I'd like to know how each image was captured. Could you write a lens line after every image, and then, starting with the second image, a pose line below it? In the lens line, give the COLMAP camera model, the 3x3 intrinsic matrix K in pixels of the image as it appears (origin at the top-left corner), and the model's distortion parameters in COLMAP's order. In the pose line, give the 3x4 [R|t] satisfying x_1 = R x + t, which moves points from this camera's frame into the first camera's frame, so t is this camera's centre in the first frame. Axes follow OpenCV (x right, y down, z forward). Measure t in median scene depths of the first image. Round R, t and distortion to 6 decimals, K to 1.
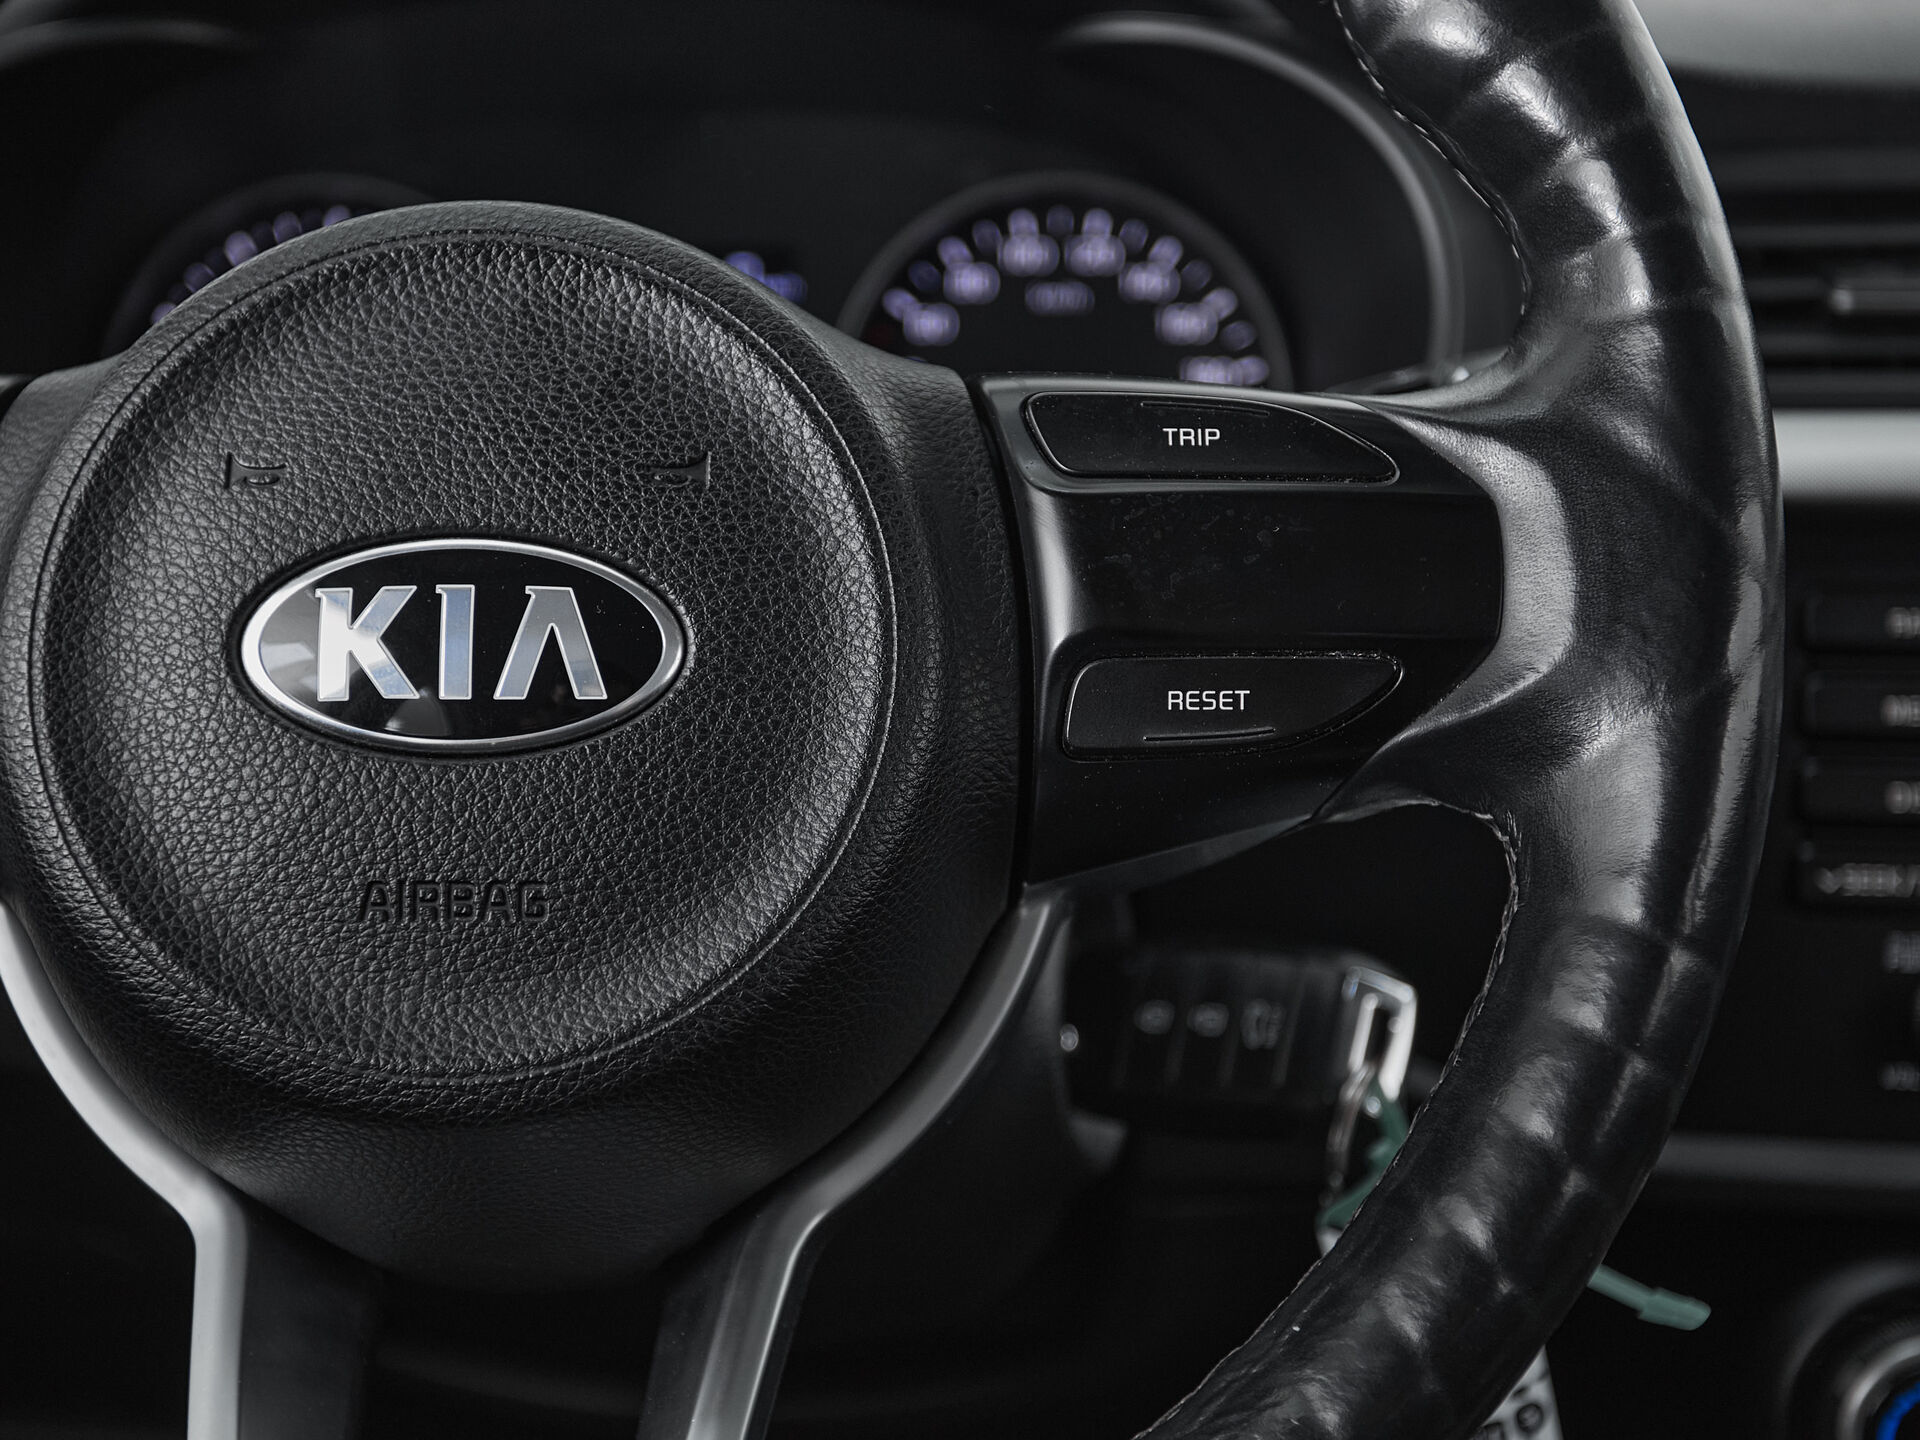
lens RADIAL K [[2862.2, 0, 906.8], [0, 2862.2, 743.6], [0, 0, 1]] dist [0.047339, 0.000000]
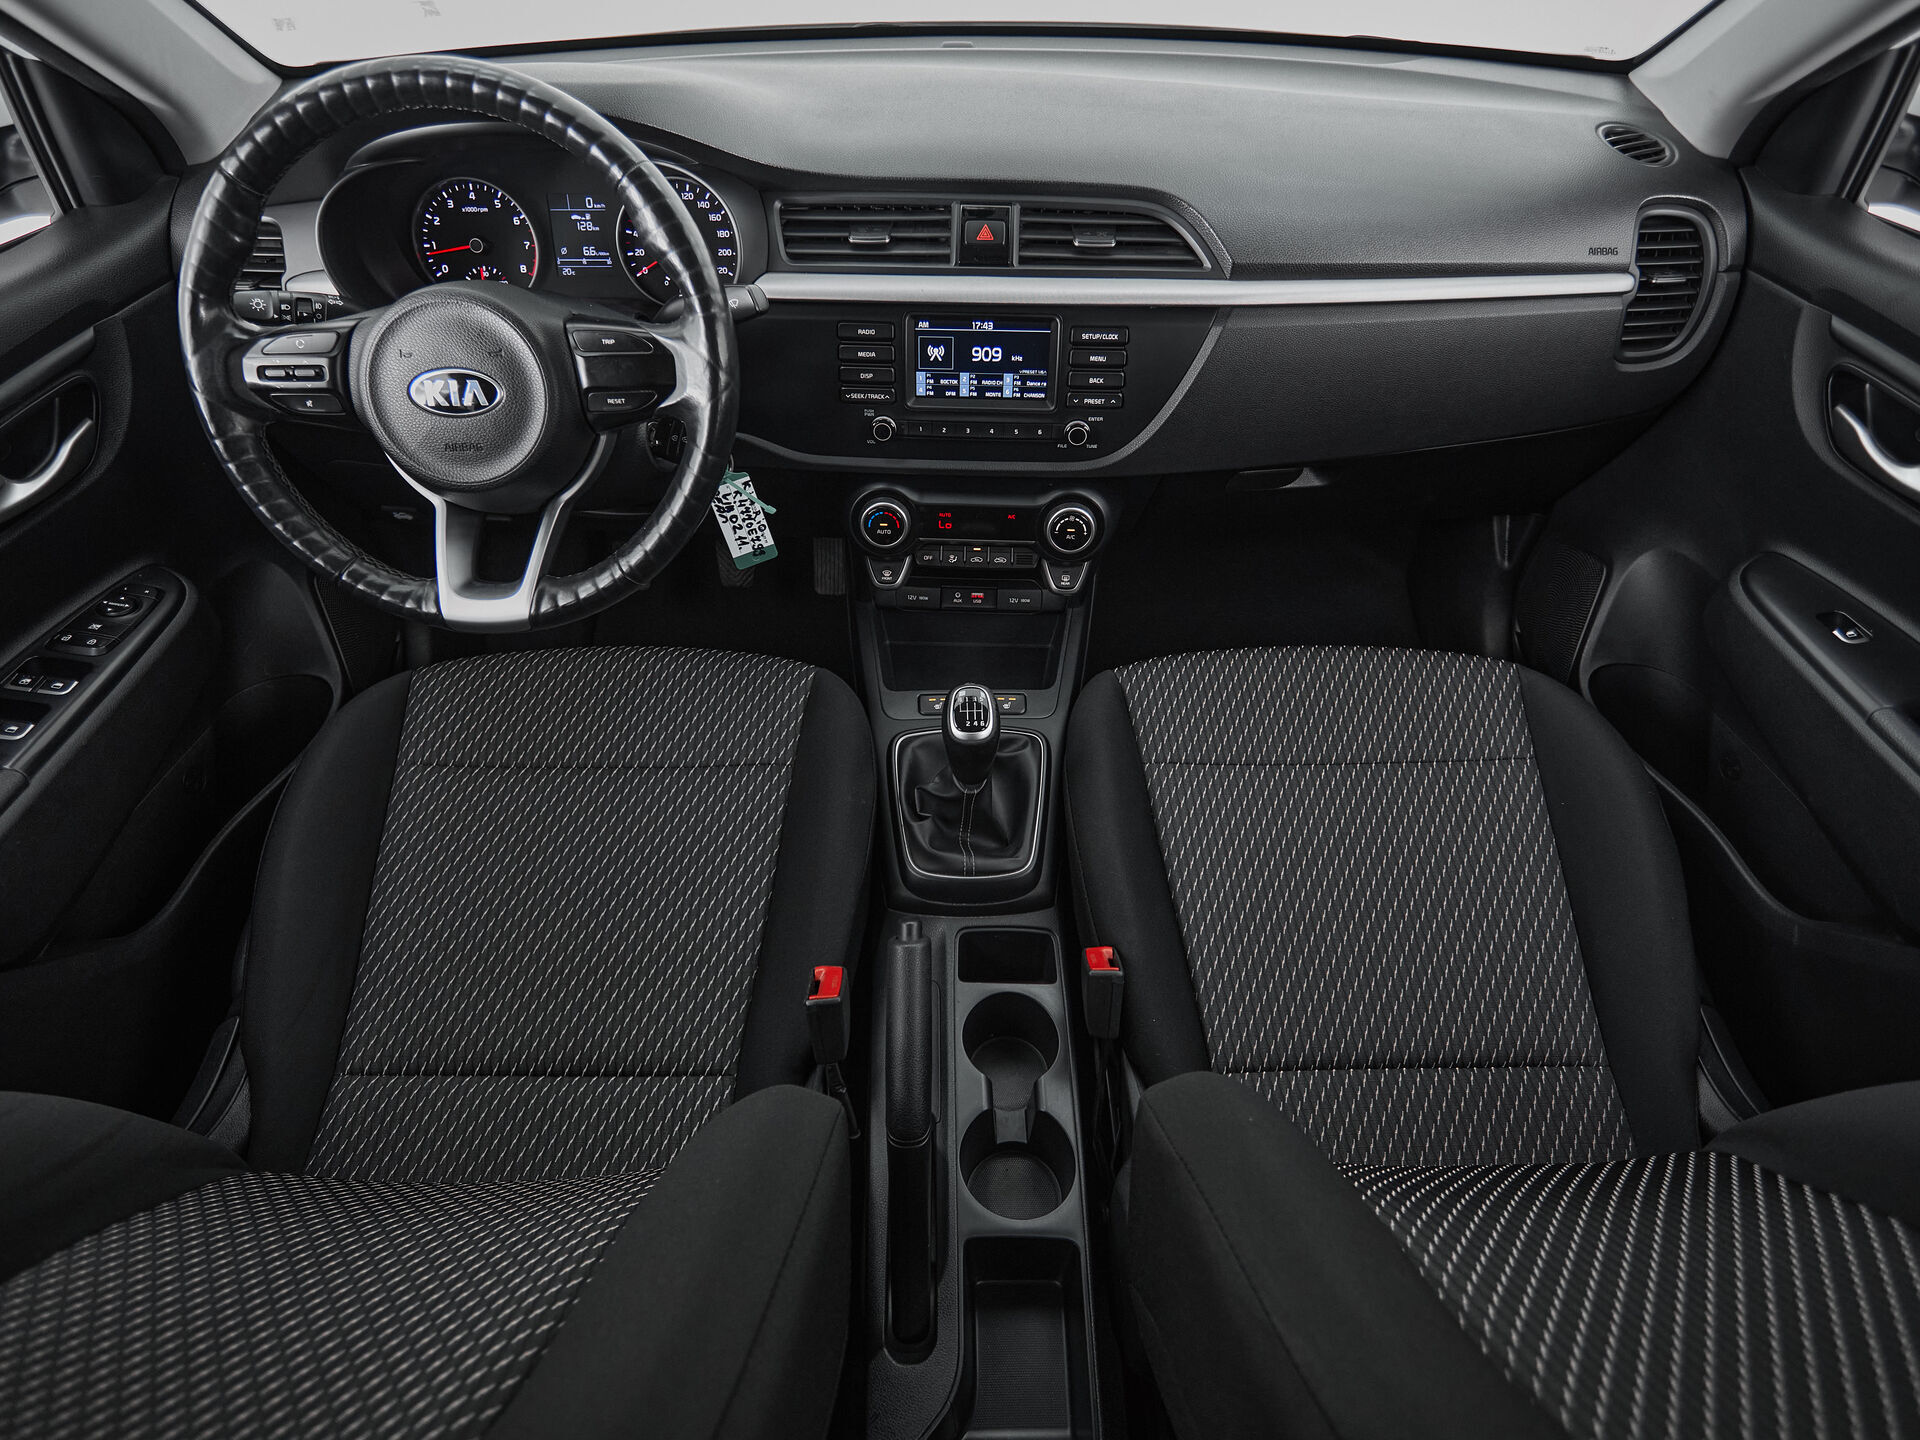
lens RADIAL K [[1091.0, 0, 971.0], [0, 1091.0, 716.4], [0, 0, 1]] dist [0.004375, -0.009070]
pose [[0.999137, -0.021476, 0.035540, 0.636307], [0.002664, 0.887257, 0.461268, -0.397550], [-0.041439, -0.460776, 0.886549, -0.929635]]
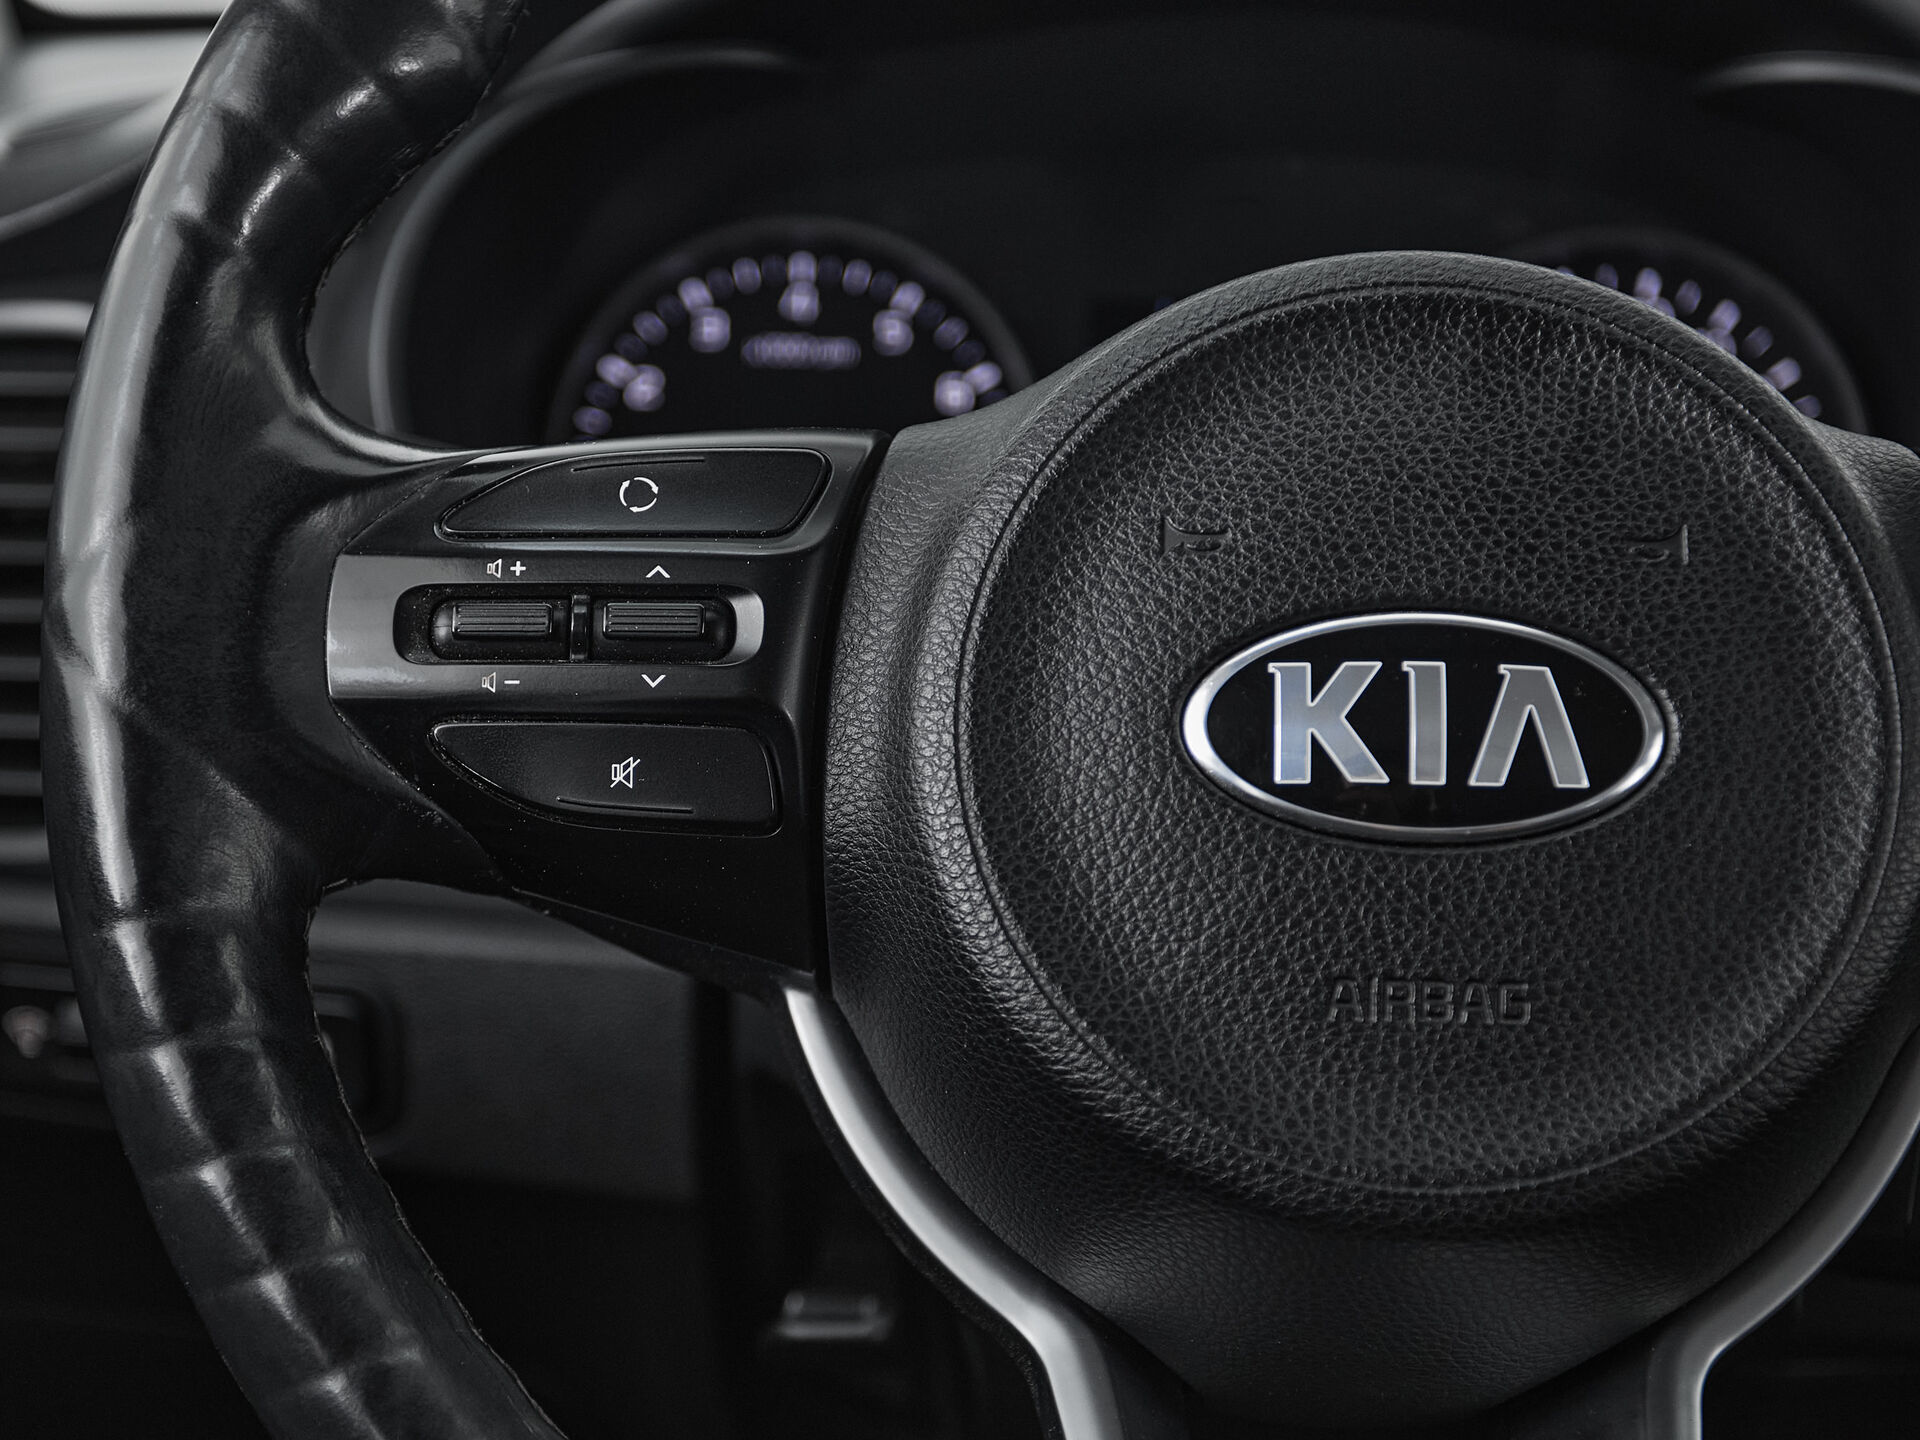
lens RADIAL K [[3210.5, 0, 824.0], [0, 3210.5, 865.1], [0, 0, 1]] dist [0.089974, 0.000000]
pose [[0.999693, 0.022370, 0.010640, -0.359332], [-0.022364, 0.999750, -0.000704, 0.015805], [-0.010653, 0.000466, 0.999943, -0.048425]]
